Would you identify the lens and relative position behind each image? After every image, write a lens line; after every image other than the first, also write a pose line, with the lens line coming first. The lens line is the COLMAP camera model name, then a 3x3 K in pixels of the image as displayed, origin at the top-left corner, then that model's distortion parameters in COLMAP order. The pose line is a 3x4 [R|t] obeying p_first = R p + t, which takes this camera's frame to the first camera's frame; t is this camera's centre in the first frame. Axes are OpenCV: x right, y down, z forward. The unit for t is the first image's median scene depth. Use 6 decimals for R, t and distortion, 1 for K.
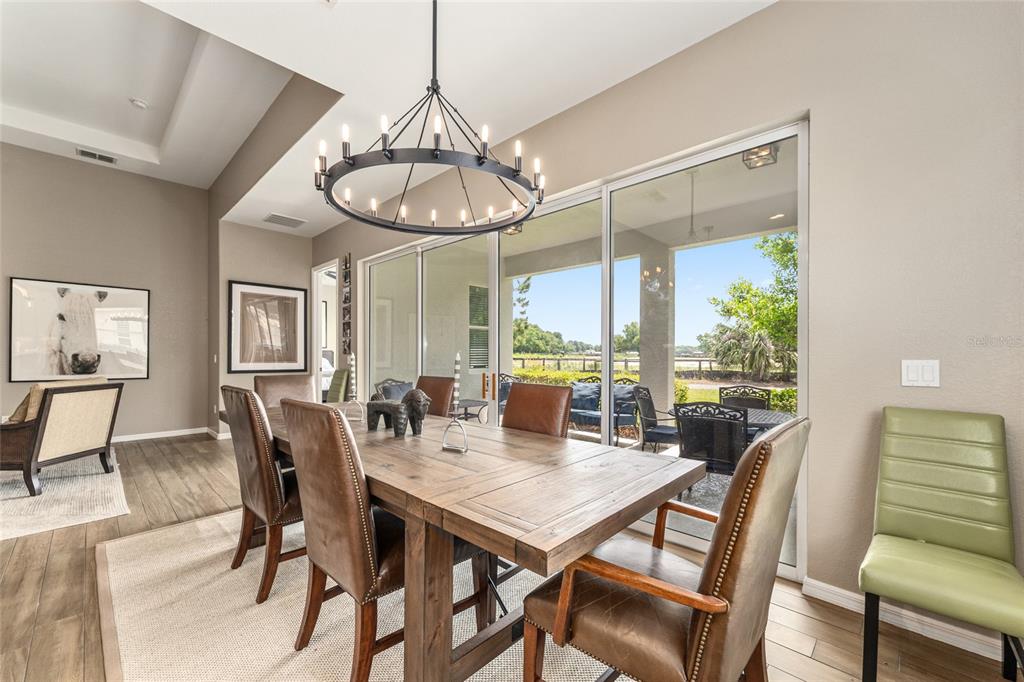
lens RADIAL K [[410.0, 0, 509.7], [0, 410.0, 353.7], [0, 0, 1]] dist [-0.001573, -0.000277]
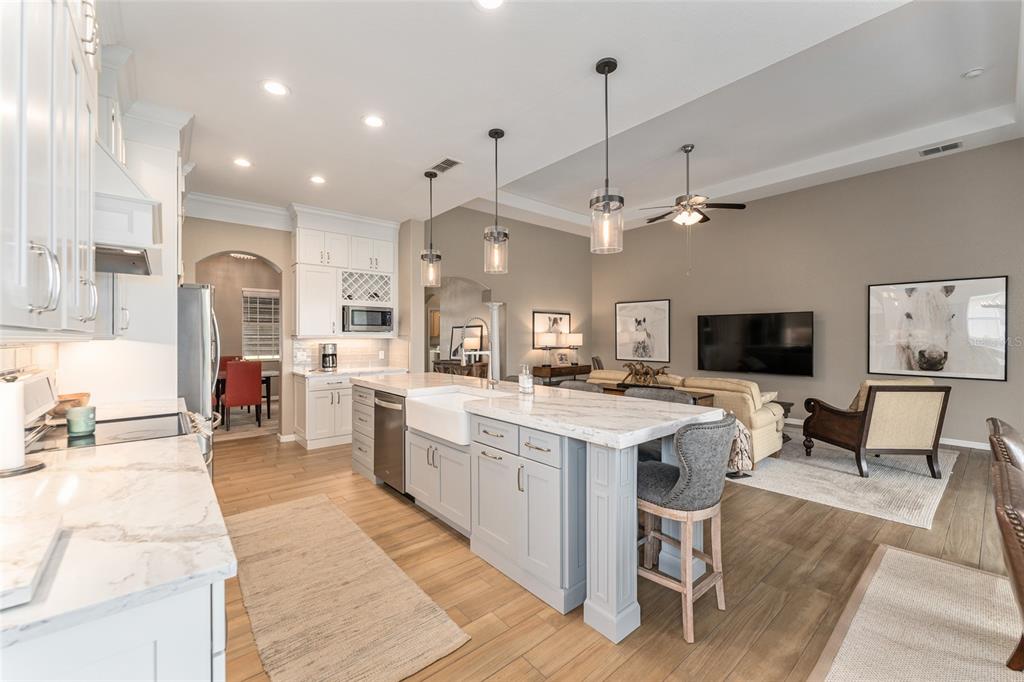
lens RADIAL K [[408.2, 0, 508.1], [0, 408.2, 338.6], [0, 0, 1]] dist [-0.000076, -0.000127]
pose [[-0.097266, -0.002339, -0.995256, 0.089918], [0.000207, 0.999997, -0.002371, -0.041770], [0.995258, -0.000437, -0.097266, 0.100844]]
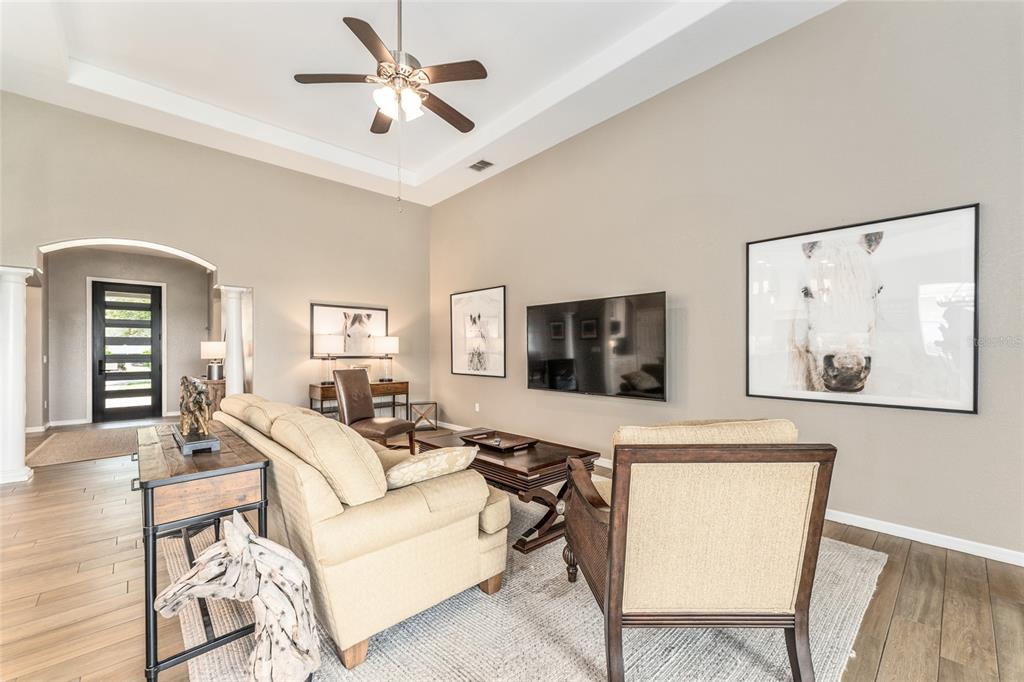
lens RADIAL K [[410.0, 0, 509.7], [0, 410.0, 353.7], [0, 0, 1]] dist [-0.001573, -0.000277]
pose [[-0.056425, 0.001318, -0.998406, -0.725874], [0.003038, 0.999995, 0.001148, -0.005243], [0.998402, -0.002969, -0.056429, 0.907992]]
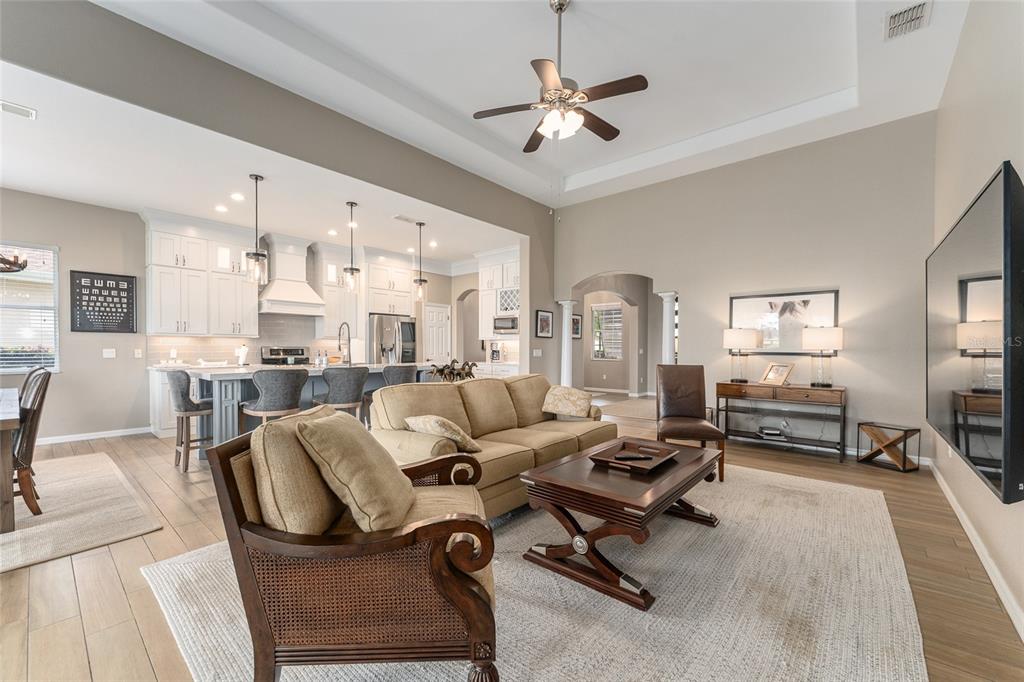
lens RADIAL K [[410.0, 0, 509.7], [0, 410.0, 353.7], [0, 0, 1]] dist [-0.001573, -0.000277]
pose [[-0.997965, -0.005735, -0.063508, -1.366941], [-0.006954, 0.999795, 0.018993, -0.011240], [0.063386, 0.019396, -0.997801, 1.570480]]
